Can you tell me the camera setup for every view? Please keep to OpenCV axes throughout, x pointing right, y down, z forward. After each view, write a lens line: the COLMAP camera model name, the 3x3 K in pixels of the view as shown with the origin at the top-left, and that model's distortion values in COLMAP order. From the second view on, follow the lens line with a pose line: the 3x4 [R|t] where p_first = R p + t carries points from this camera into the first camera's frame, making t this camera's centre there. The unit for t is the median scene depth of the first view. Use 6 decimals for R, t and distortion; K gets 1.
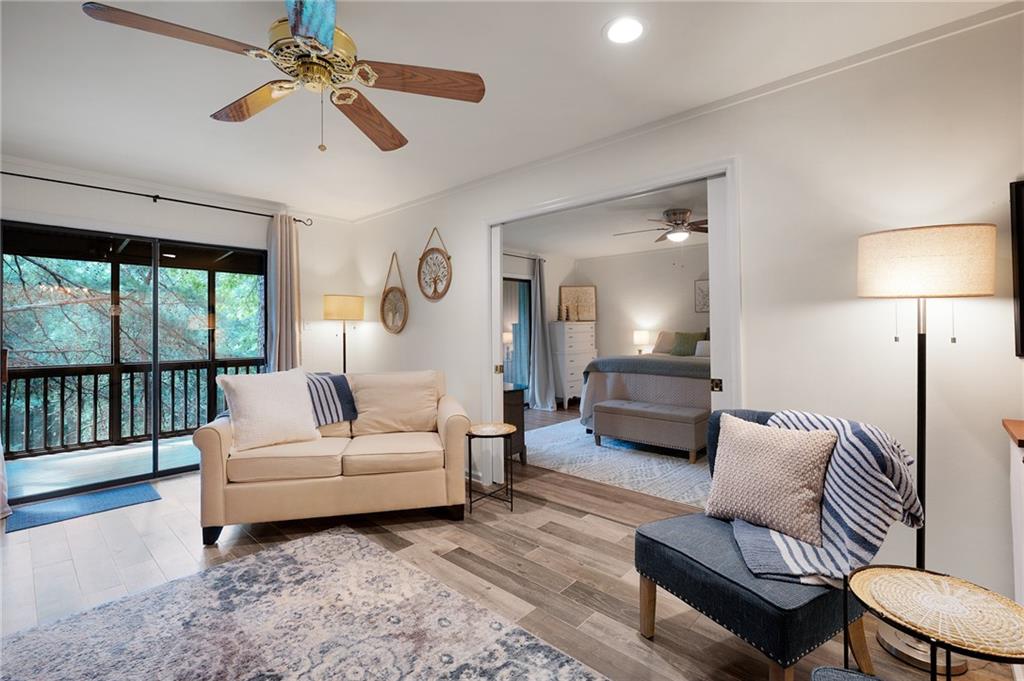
lens RADIAL K [[461.2, 0, 504.8], [0, 461.2, 331.2], [0, 0, 1]] dist [0.001547, 0.000307]
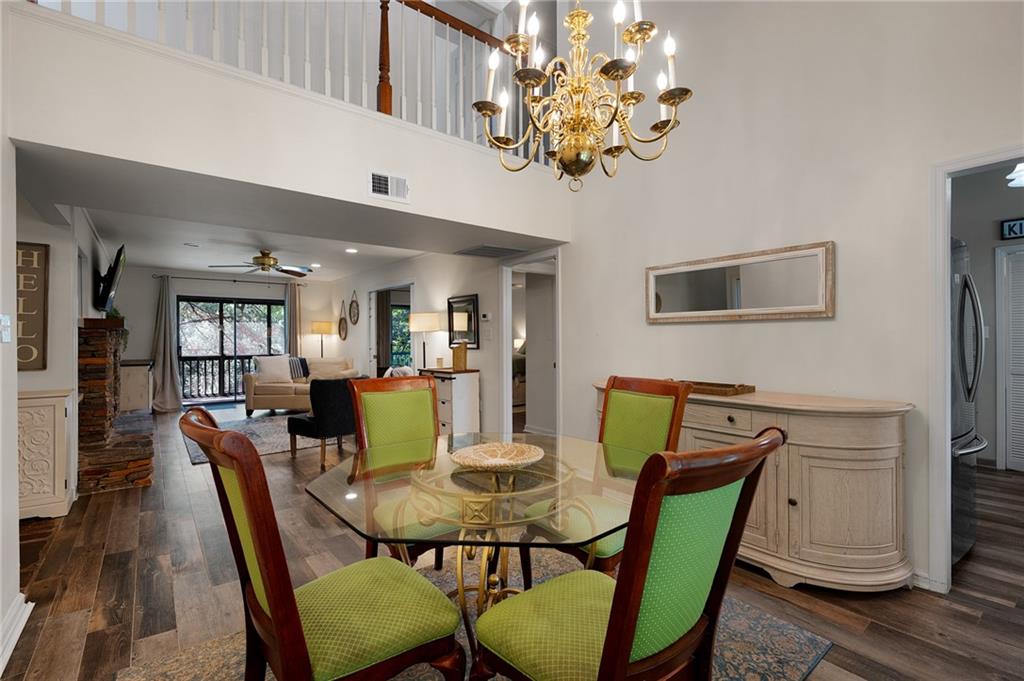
lens RADIAL K [[461.2, 0, 512.3], [0, 461.2, 337.8], [0, 0, 1]] dist [0.001547, 0.000307]
pose [[0.988764, 0.001062, -0.149481, 1.544376], [-0.000574, 0.999994, 0.003310, -0.025651], [0.149484, -0.003187, 0.988759, -1.736059]]
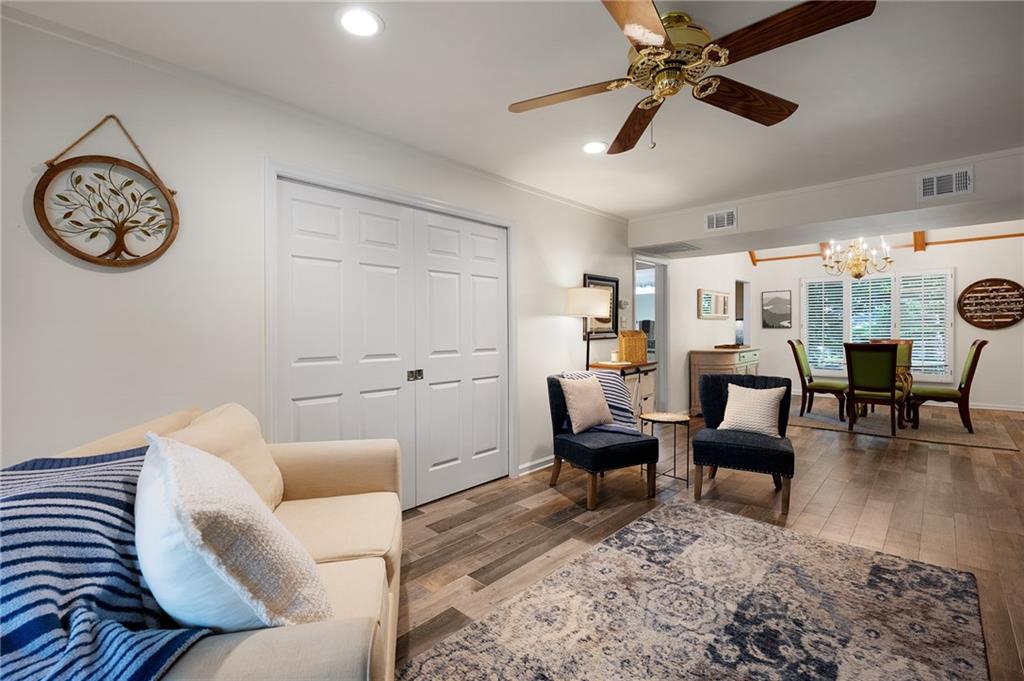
lens RADIAL K [[461.2, 0, 511.0], [0, 461.2, 340.3], [0, 0, 1]] dist [0.001547, 0.000307]
pose [[-0.004237, -0.017760, 0.999833, -1.086444], [0.004518, 0.999832, 0.017779, 0.001821], [-0.999981, 0.004592, -0.004157, 1.020494]]
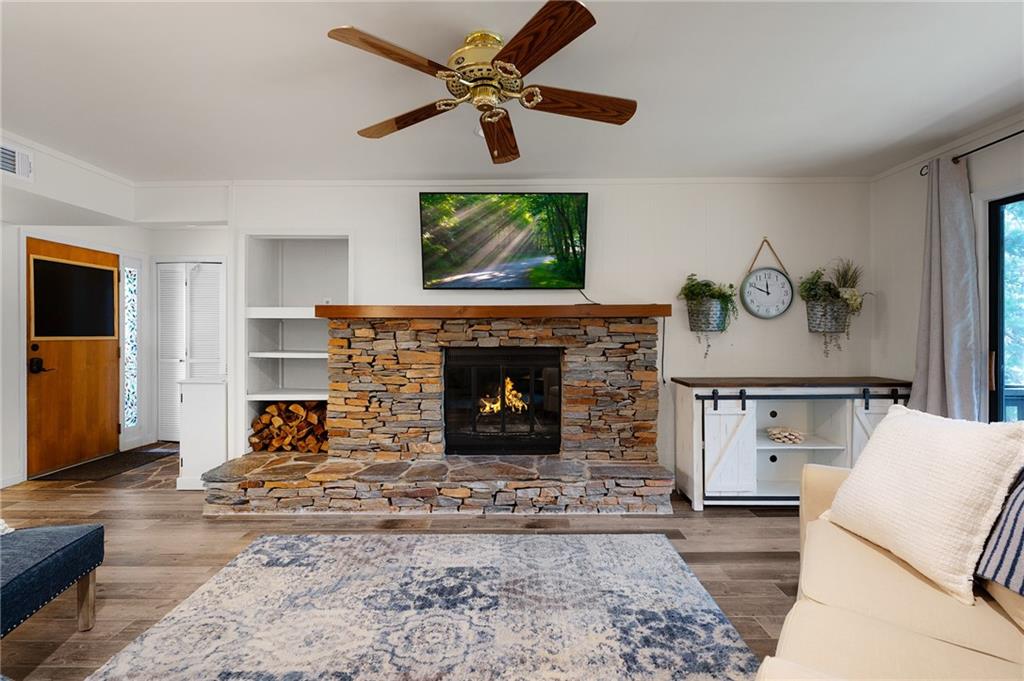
lens RADIAL K [[461.2, 0, 513.2], [0, 461.2, 336.4], [0, 0, 1]] dist [0.001547, 0.000307]
pose [[-0.724263, 0.010449, -0.689444, 0.218144], [0.007341, 0.999945, 0.007444, -0.006254], [0.689484, 0.000331, -0.724301, 1.367982]]
